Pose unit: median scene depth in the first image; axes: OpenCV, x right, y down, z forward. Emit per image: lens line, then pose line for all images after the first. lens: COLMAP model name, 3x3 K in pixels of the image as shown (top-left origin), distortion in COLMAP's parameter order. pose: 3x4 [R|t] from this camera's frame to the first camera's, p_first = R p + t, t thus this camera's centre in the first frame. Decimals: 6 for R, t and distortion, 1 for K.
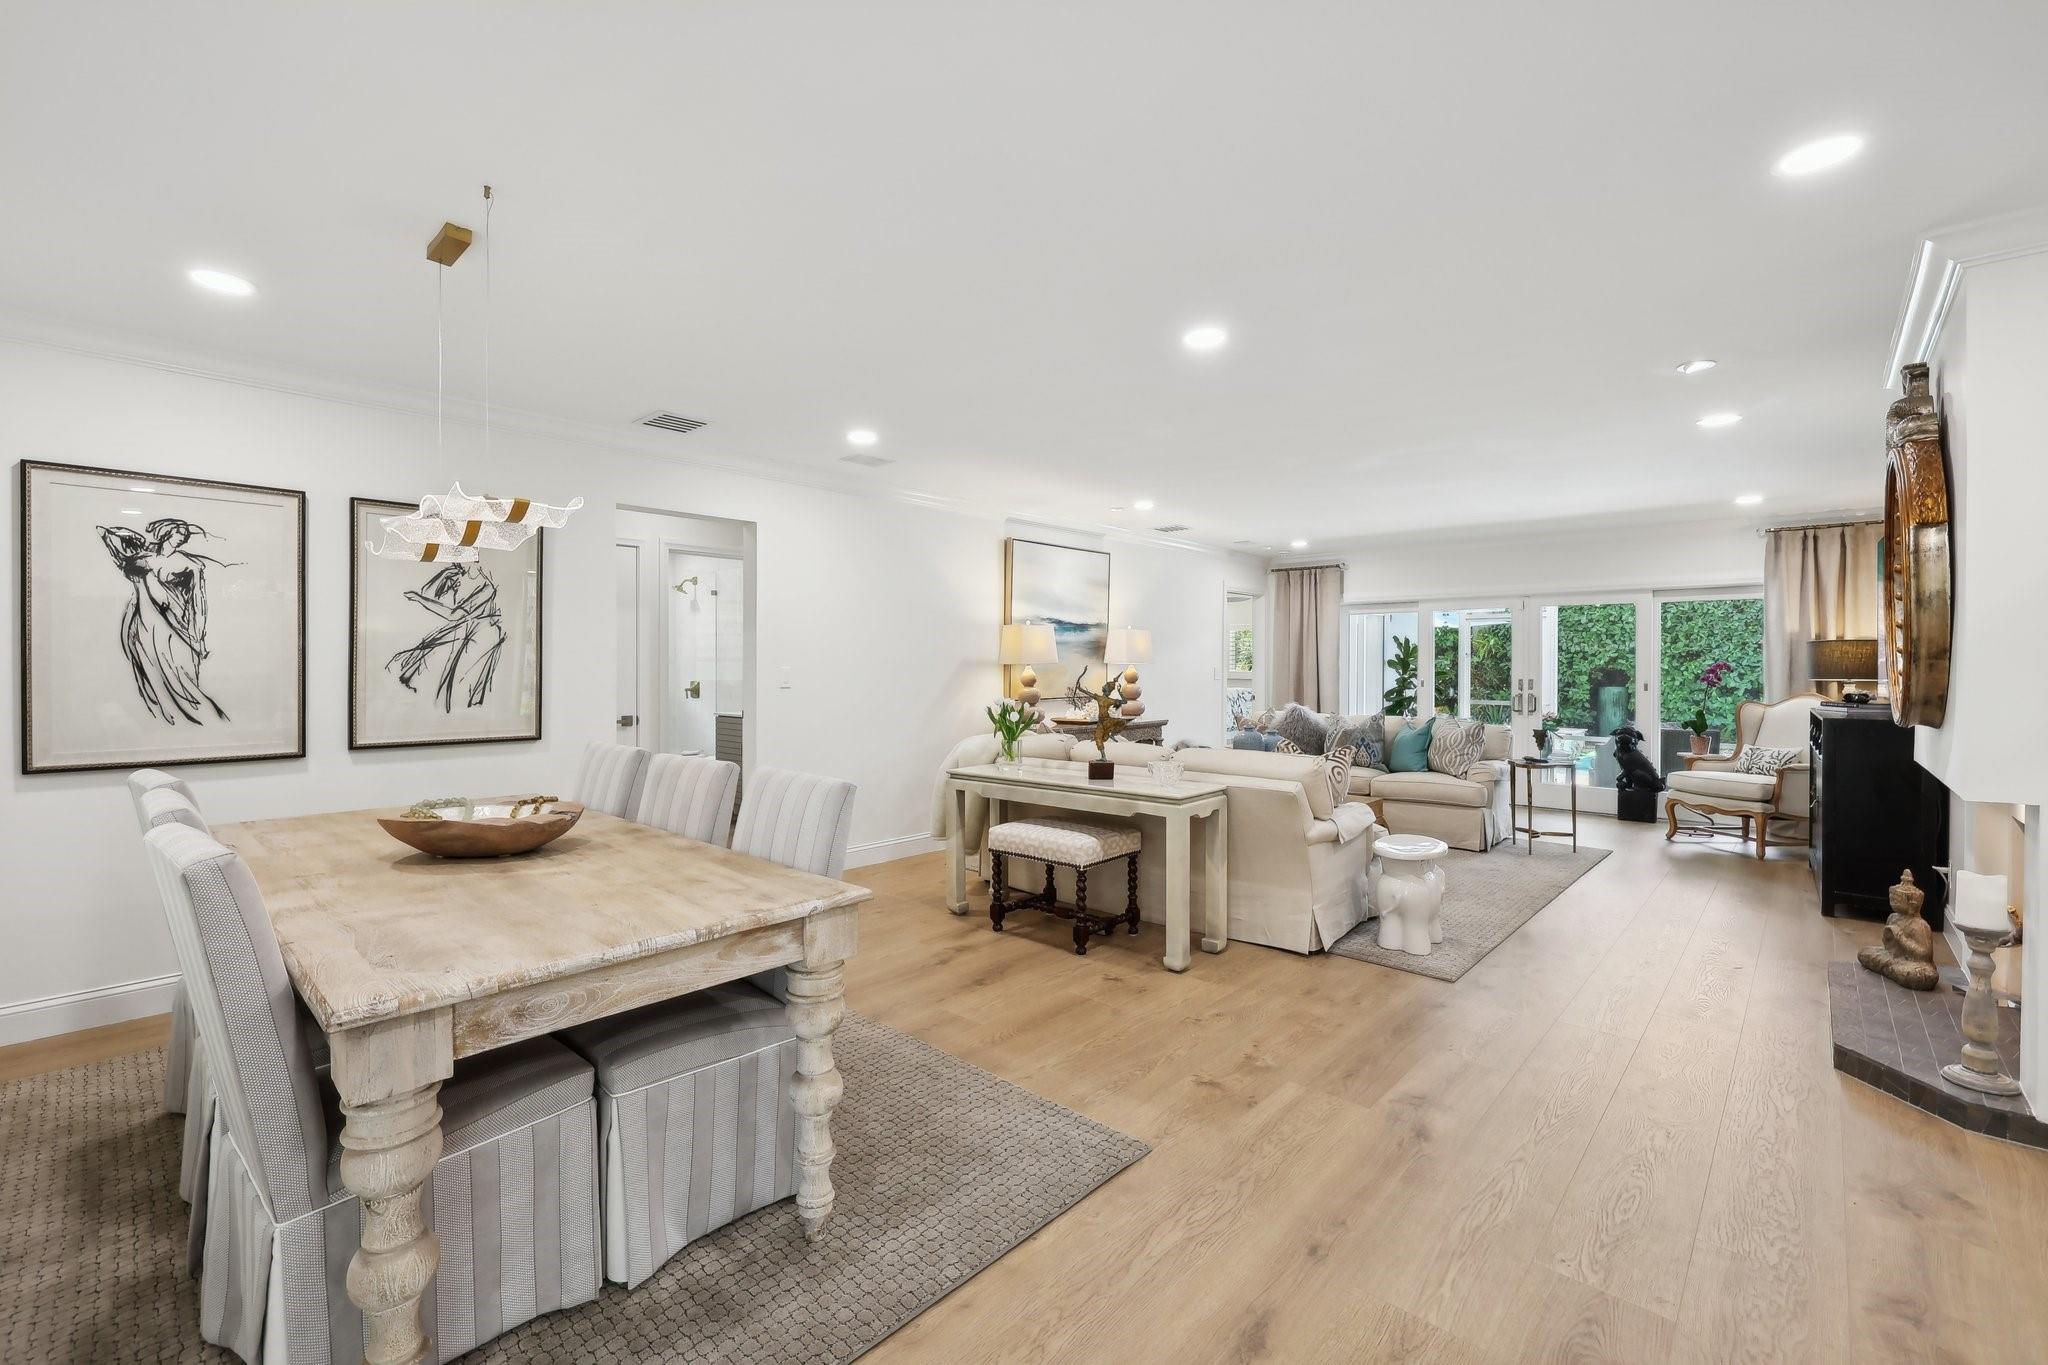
lens RADIAL K [[870.4, 0, 1020.1], [0, 870.4, 671.2], [0, 0, 1]] dist [0.001235, -0.000156]
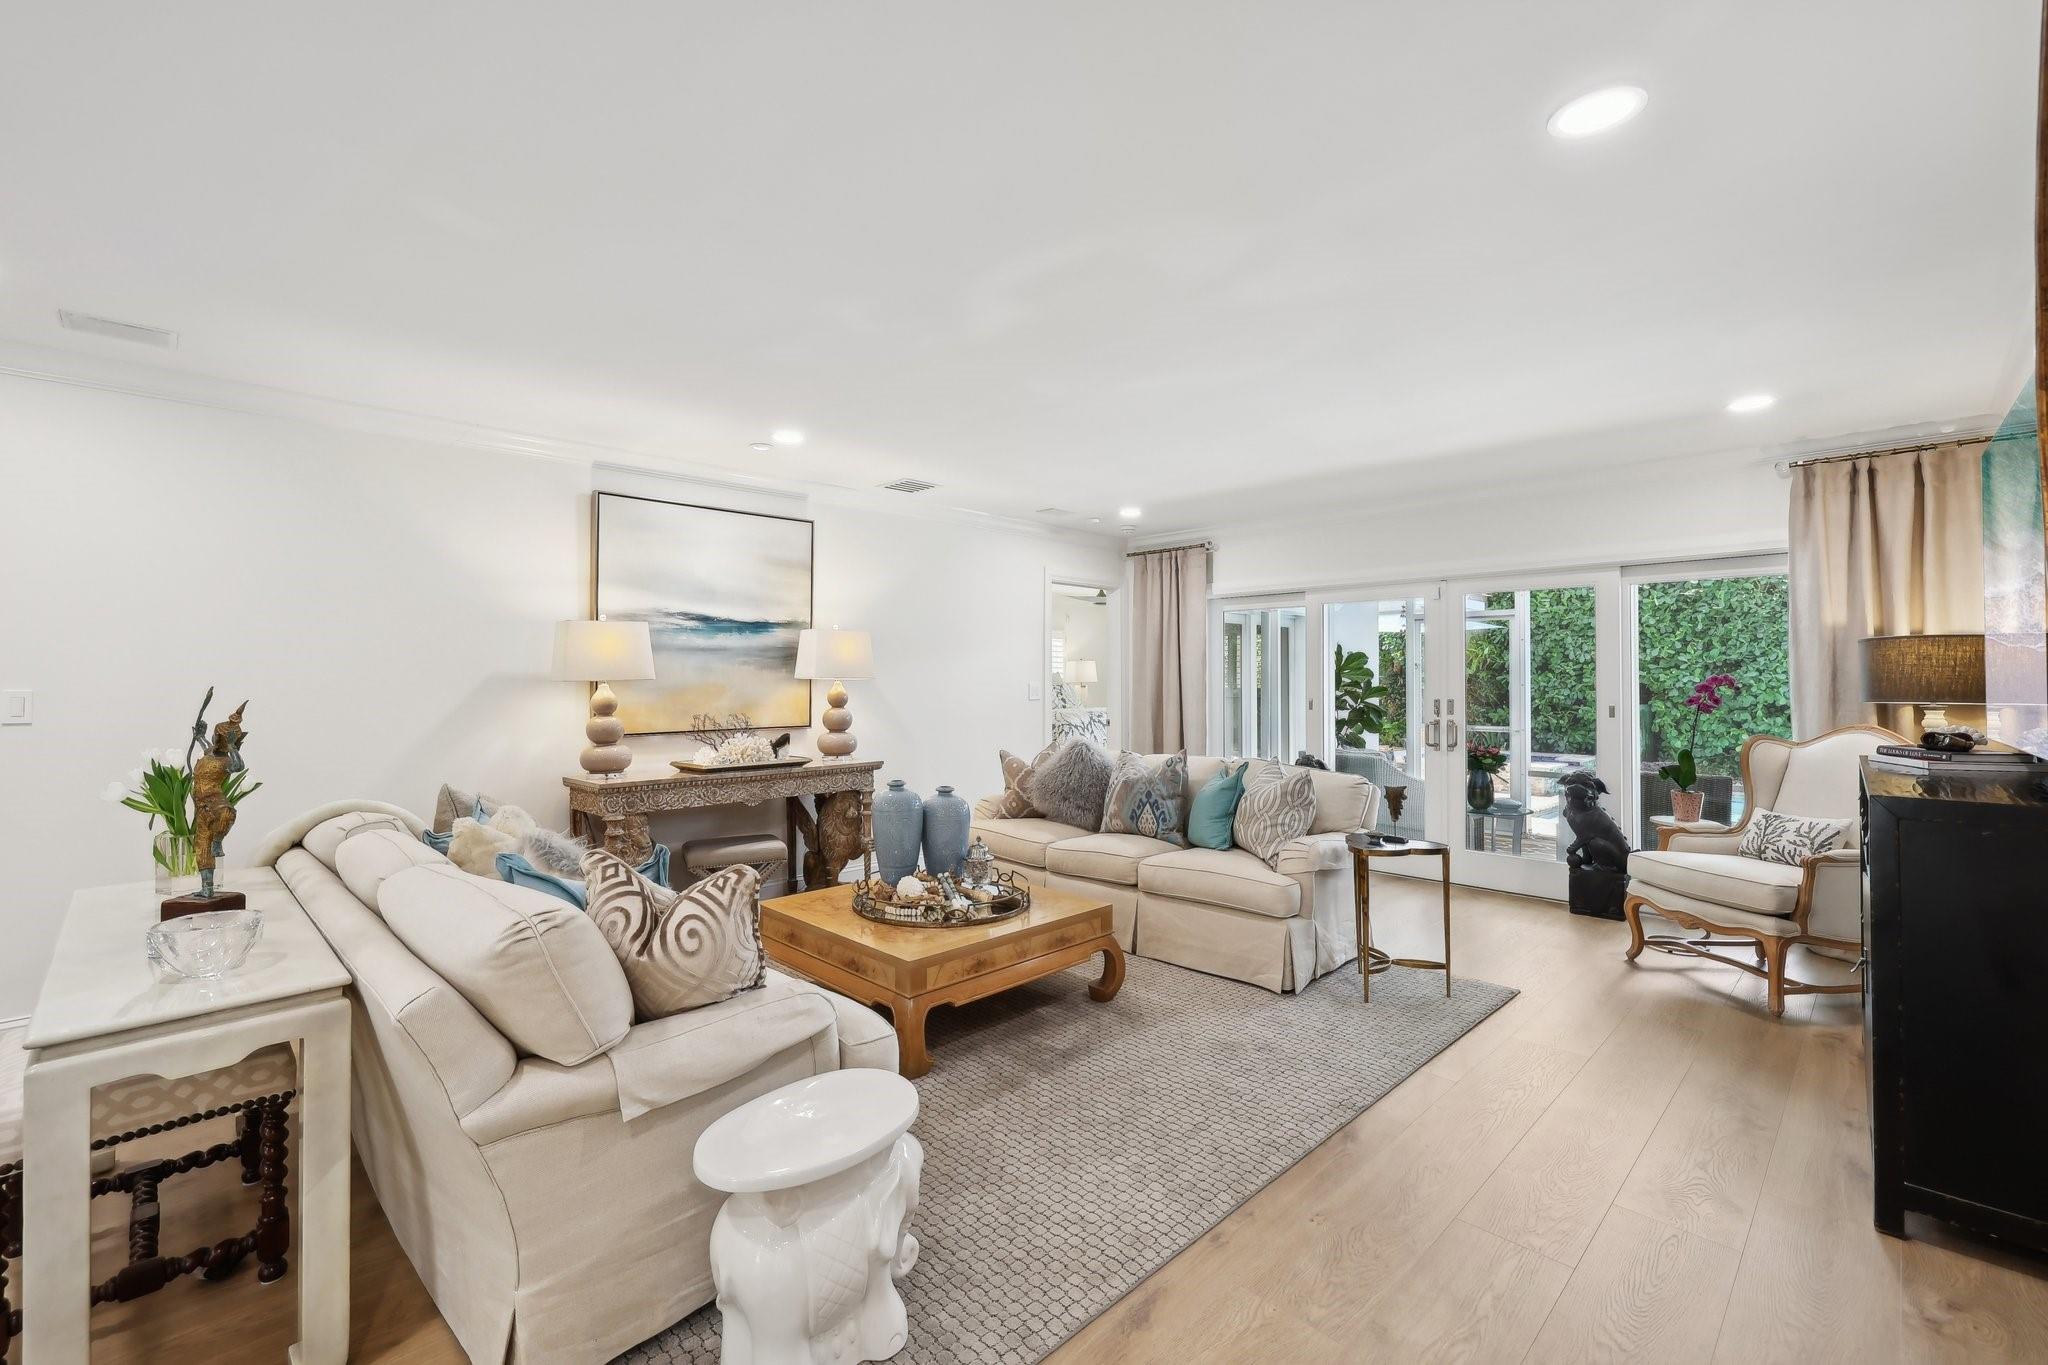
lens RADIAL K [[866.5, 0, 1014.7], [0, 866.5, 671.4], [0, 0, 1]] dist [-0.000428, -0.000112]
pose [[0.998335, -0.003741, -0.057555, 0.338393], [0.002824, 0.999868, -0.016014, -0.003799], [0.057607, 0.015825, 0.998214, 0.351594]]
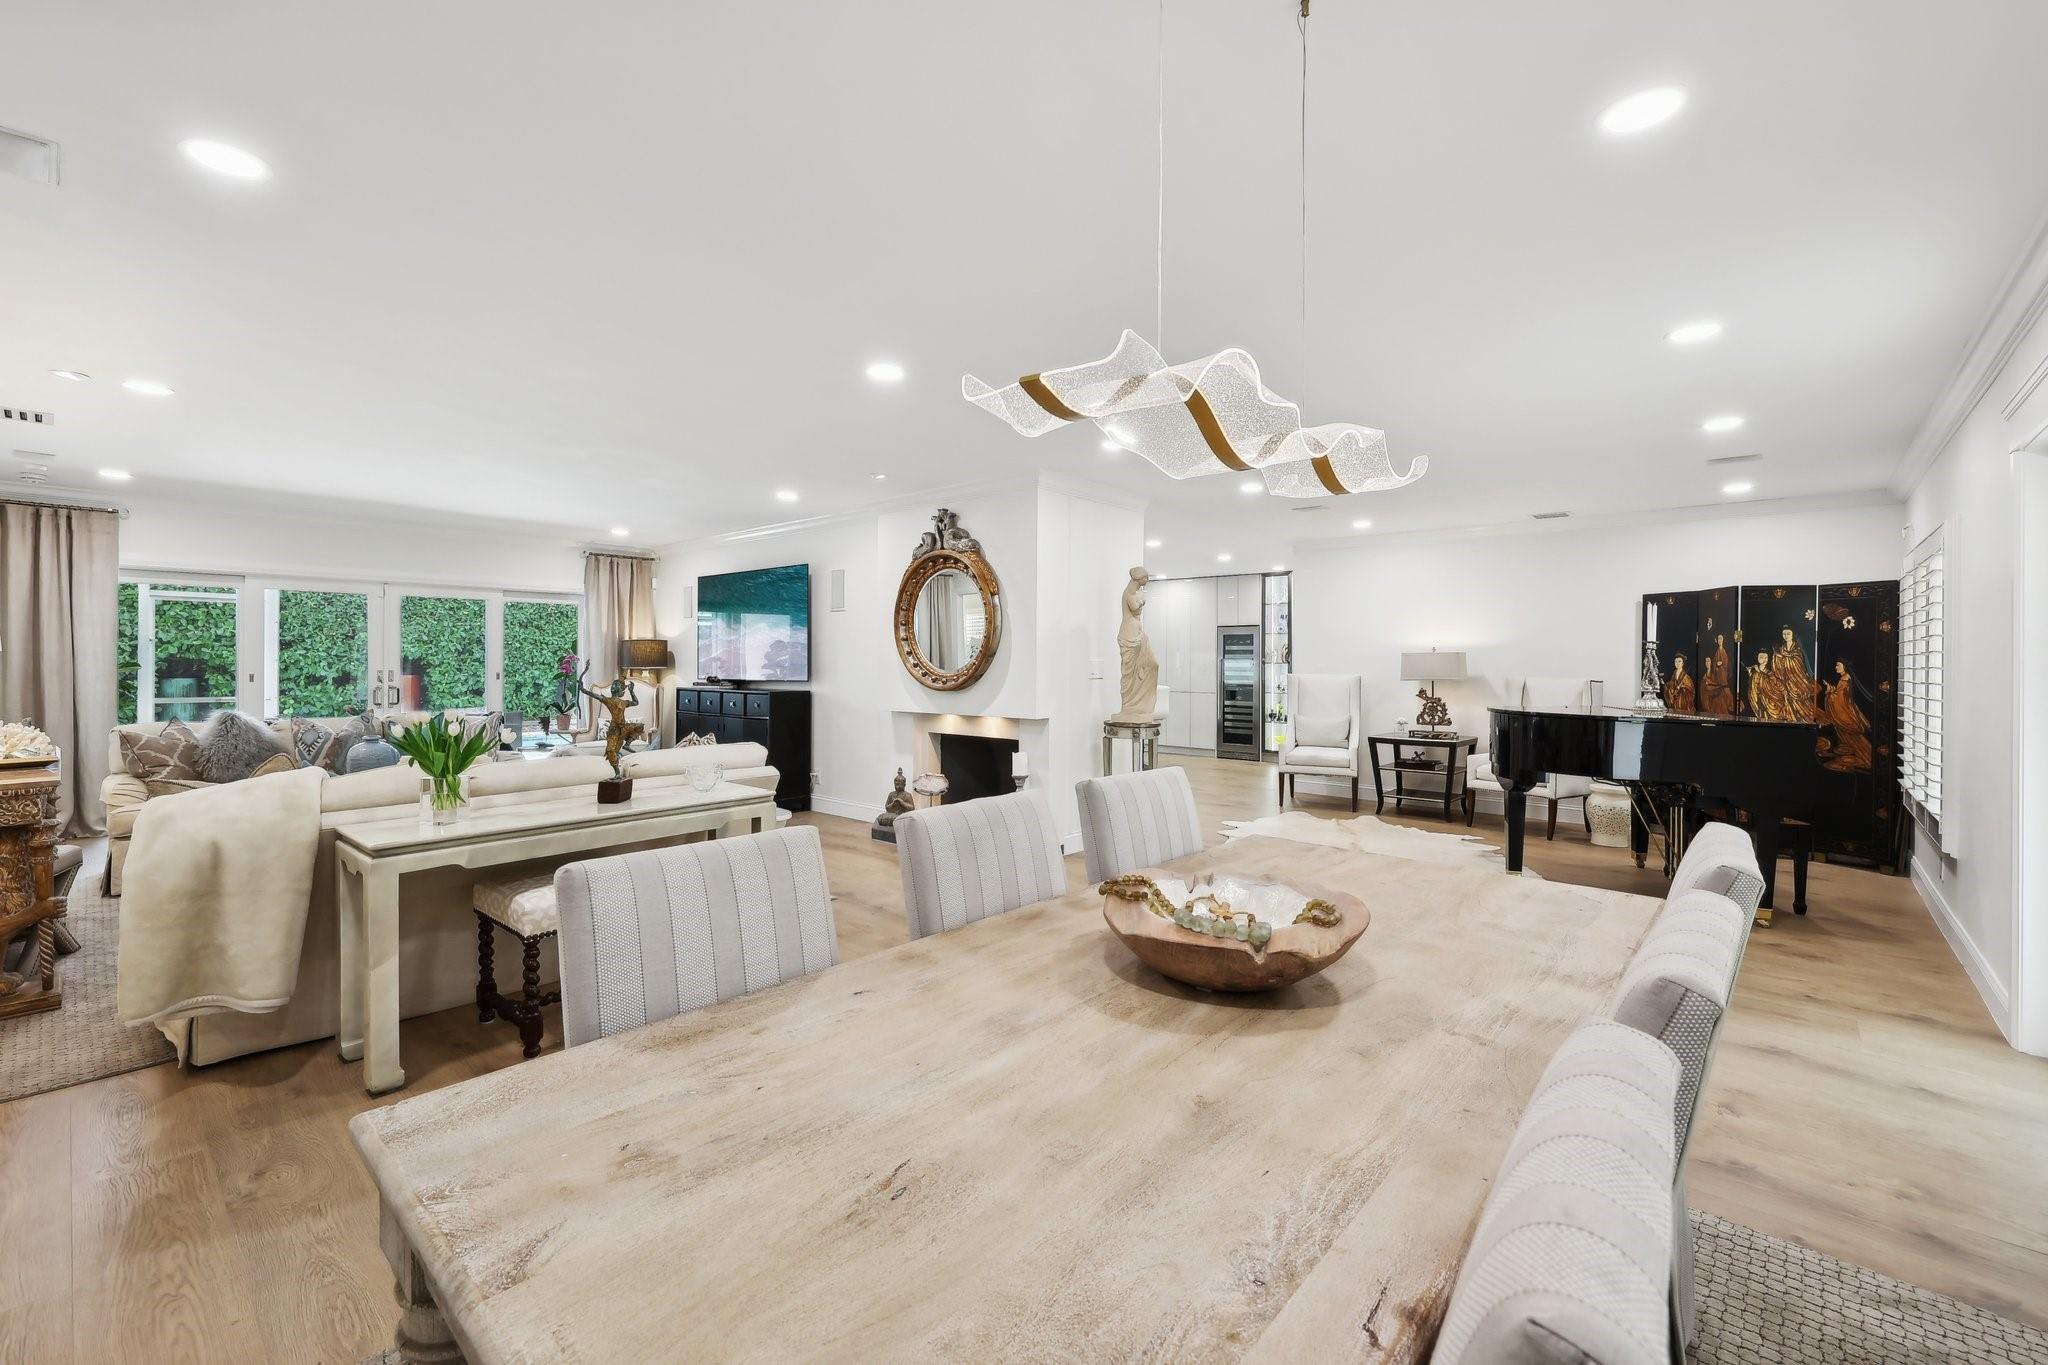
lens RADIAL K [[855.1, 0, 985.9], [0, 855.1, 660.8], [0, 0, 1]] dist [-0.003575, -0.000401]
pose [[0.016071, -0.002232, 0.999868, -0.405477], [0.000034, 0.999998, 0.002232, -0.003902], [-0.999871, -0.000002, 0.016071, 0.386478]]
